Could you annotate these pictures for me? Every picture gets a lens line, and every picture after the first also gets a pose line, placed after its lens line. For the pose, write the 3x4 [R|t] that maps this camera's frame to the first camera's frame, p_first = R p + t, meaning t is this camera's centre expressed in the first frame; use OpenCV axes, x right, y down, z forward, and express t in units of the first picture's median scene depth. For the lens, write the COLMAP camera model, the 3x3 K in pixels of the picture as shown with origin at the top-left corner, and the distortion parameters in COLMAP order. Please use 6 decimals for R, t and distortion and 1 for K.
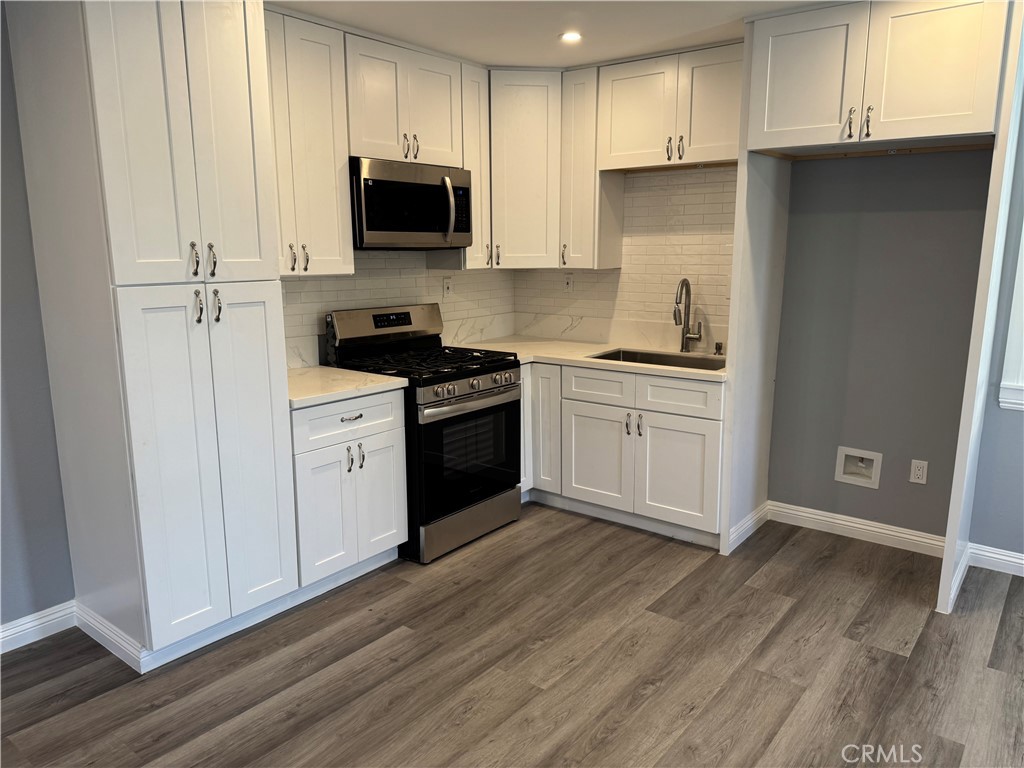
lens RADIAL K [[725.4, 0, 509.7], [0, 725.4, 382.8], [0, 0, 1]] dist [0.038112, -0.047492]
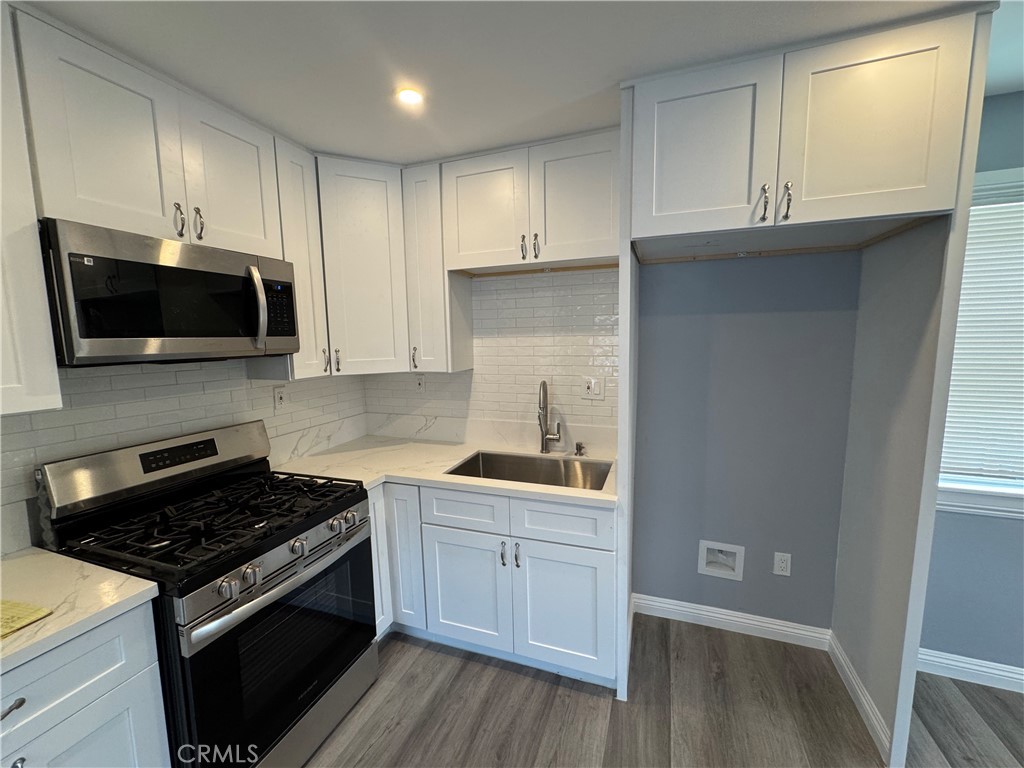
lens RADIAL K [[409.1, 0, 512.9], [0, 409.1, 383.6], [0, 0, 1]] dist [-0.001991, -0.001284]
pose [[0.950949, -0.048035, 0.305594, 0.041261], [0.071897, 0.995138, -0.067308, -0.125125], [-0.300876, 0.085978, 0.949780, 0.585373]]
